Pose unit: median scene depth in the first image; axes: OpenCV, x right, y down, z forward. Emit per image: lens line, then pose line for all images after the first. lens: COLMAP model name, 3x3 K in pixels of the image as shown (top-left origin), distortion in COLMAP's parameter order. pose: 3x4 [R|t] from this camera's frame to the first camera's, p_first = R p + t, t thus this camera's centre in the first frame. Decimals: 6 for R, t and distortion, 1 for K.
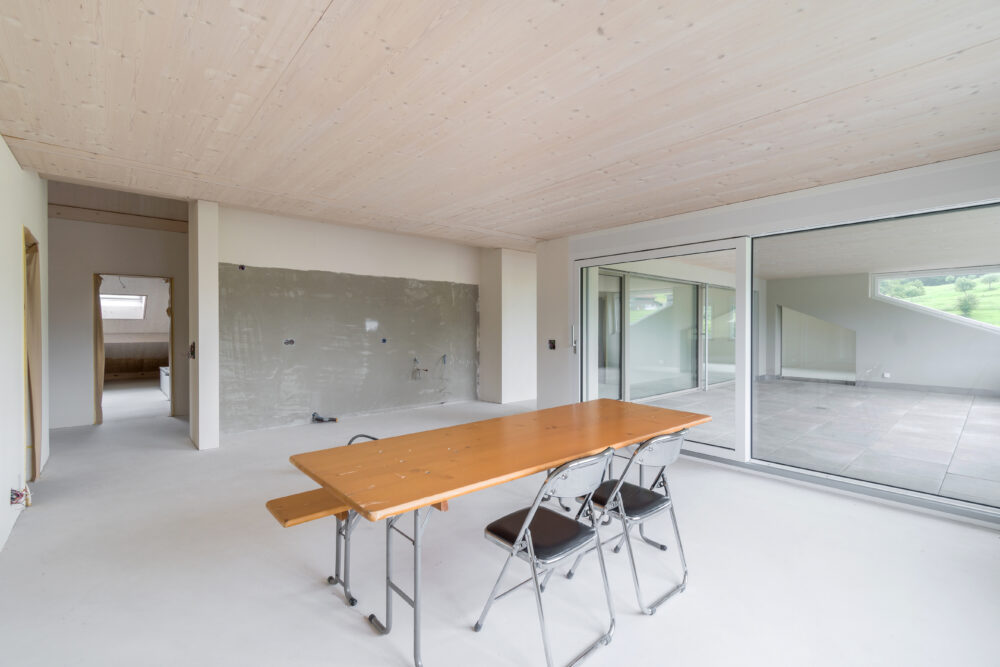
lens RADIAL K [[441.6, 0, 496.2], [0, 441.6, 330.4], [0, 0, 1]] dist [-0.000500, 0.000382]
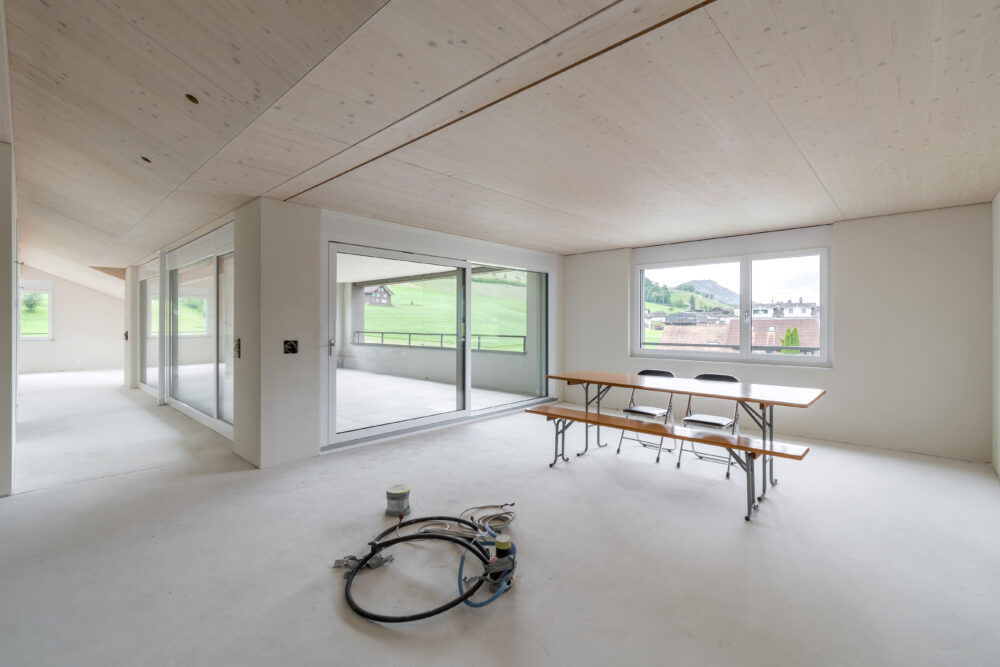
lens RADIAL K [[441.6, 0, 500.5], [0, 441.6, 328.2], [0, 0, 1]] dist [-0.000500, 0.000382]
pose [[-0.097811, -0.007628, 0.995176, -0.401885], [0.002492, 0.999966, 0.007909, -0.002037], [-0.995202, 0.003254, -0.097789, 0.463743]]
